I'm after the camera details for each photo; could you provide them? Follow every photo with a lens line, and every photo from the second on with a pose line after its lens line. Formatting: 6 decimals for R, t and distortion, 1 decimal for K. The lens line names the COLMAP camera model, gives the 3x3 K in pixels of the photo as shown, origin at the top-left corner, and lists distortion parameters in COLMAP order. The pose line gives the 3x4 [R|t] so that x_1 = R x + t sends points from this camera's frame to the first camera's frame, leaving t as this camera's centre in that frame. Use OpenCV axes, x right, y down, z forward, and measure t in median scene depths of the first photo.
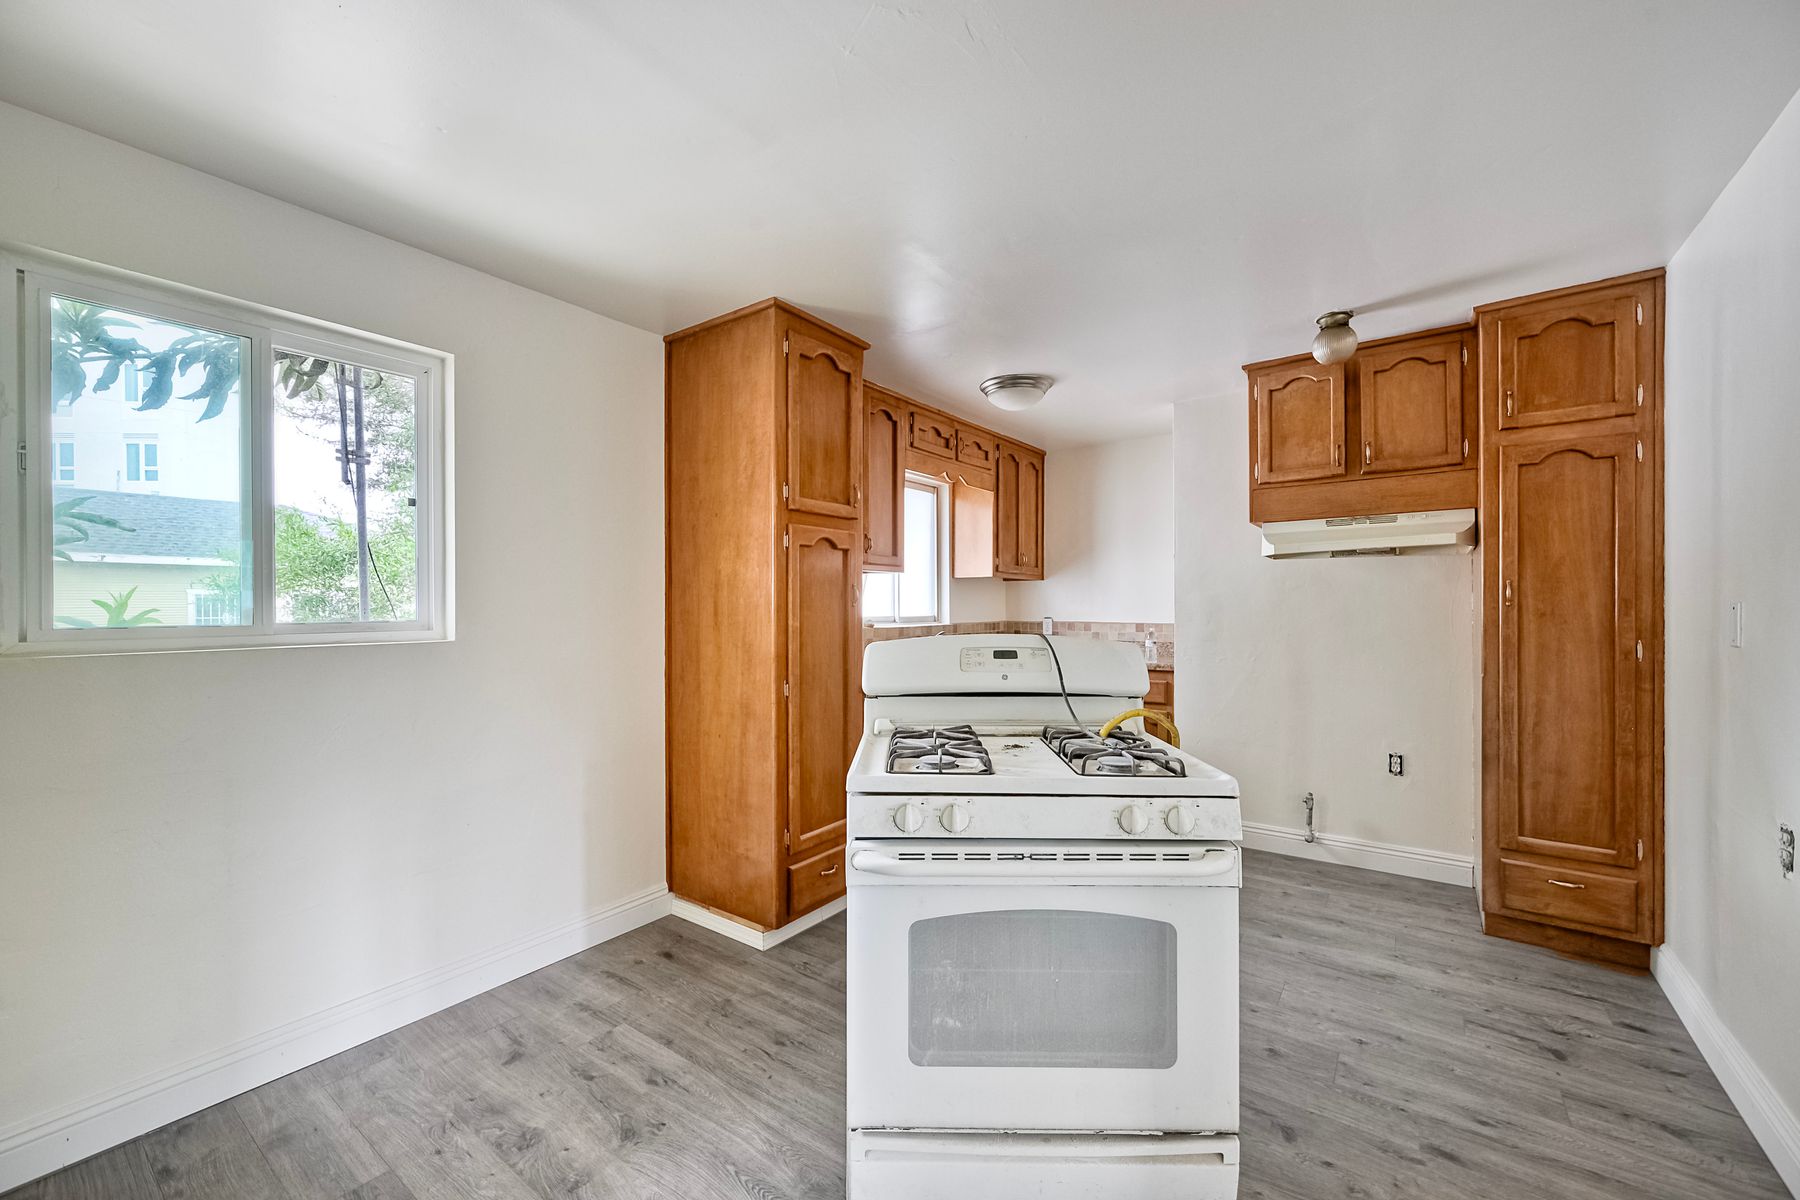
lens RADIAL K [[711.3, 0, 898.4], [0, 711.3, 606.0], [0, 0, 1]] dist [0.003774, 0.000427]
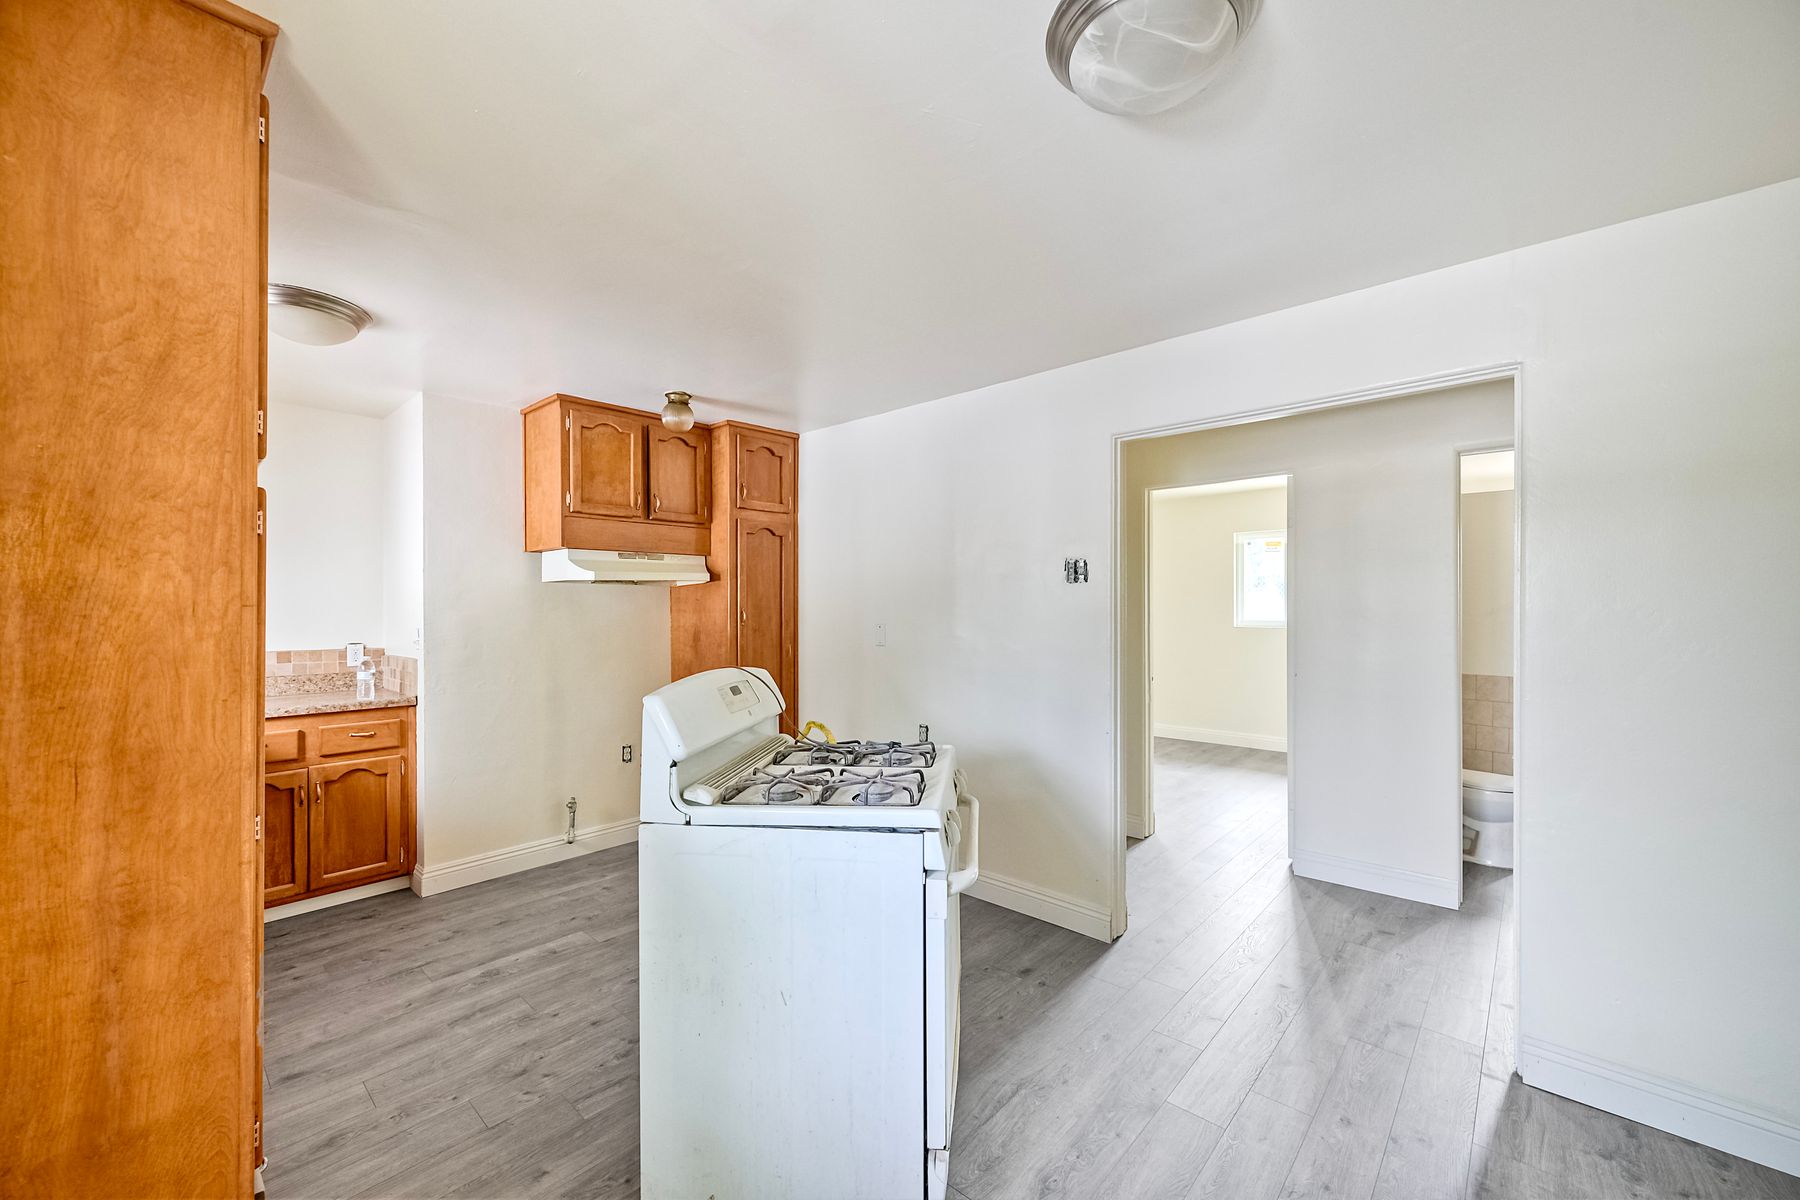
lens RADIAL K [[711.3, 0, 893.1], [0, 711.3, 605.6], [0, 0, 1]] dist [0.003774, 0.000427]
pose [[0.109529, 0.006627, 0.993961, -0.575756], [0.004145, 0.999966, -0.007124, -0.027854], [-0.993975, 0.004901, 0.109498, 0.494559]]
